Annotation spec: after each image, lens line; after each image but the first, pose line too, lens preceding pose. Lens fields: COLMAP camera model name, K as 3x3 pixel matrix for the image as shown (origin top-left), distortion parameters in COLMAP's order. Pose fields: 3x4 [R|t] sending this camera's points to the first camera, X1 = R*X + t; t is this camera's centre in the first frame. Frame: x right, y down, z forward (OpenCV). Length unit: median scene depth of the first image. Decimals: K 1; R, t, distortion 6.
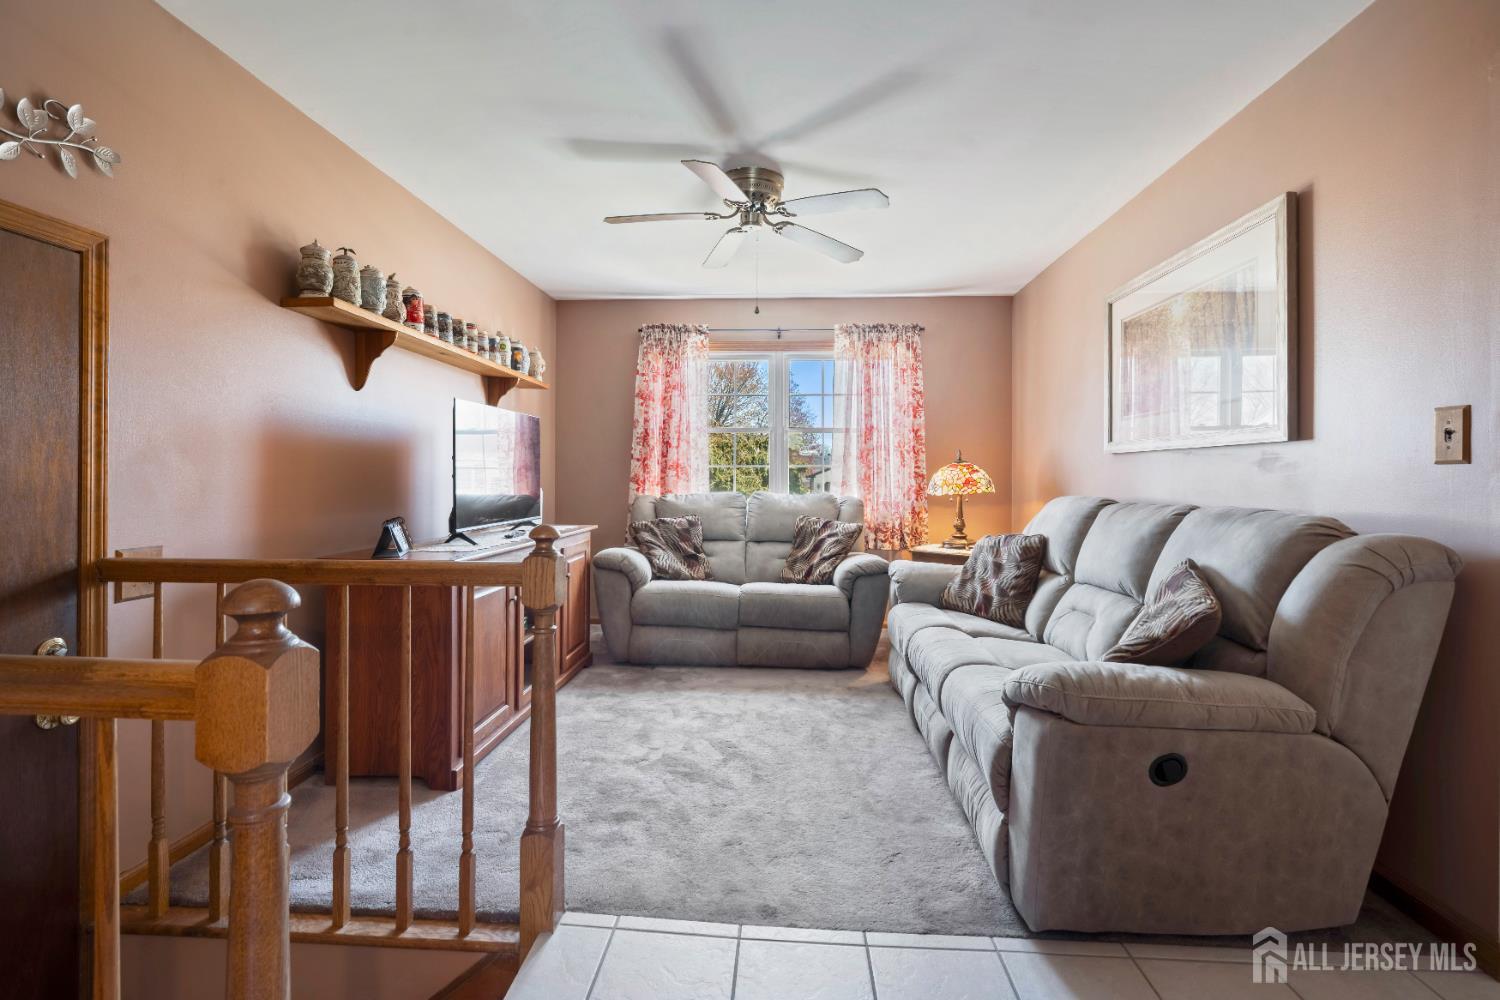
lens RADIAL K [[688.6, 0, 759.5], [0, 688.6, 476.5], [0, 0, 1]] dist [-0.020355, 0.003632]
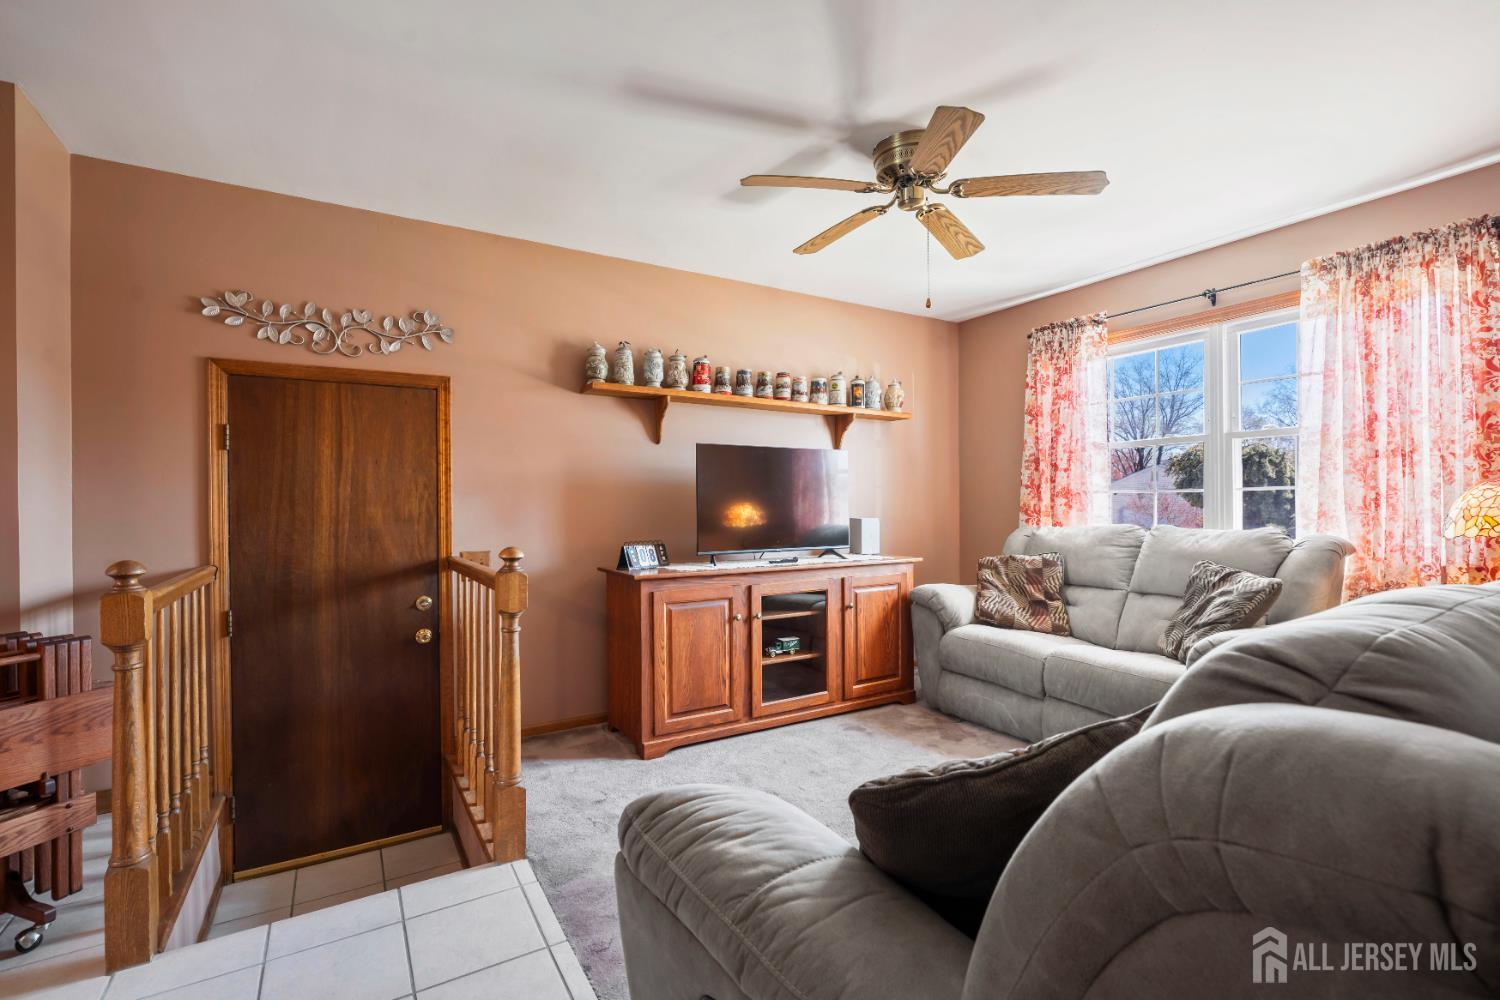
lens RADIAL K [[688.6, 0, 754.1], [0, 688.6, 510.5], [0, 0, 1]] dist [-0.020355, 0.003632]
pose [[0.553642, -0.003337, -0.832748, 0.391873], [0.008813, 0.999959, 0.001852, 0.001207], [0.832708, -0.008365, 0.553649, 0.261878]]
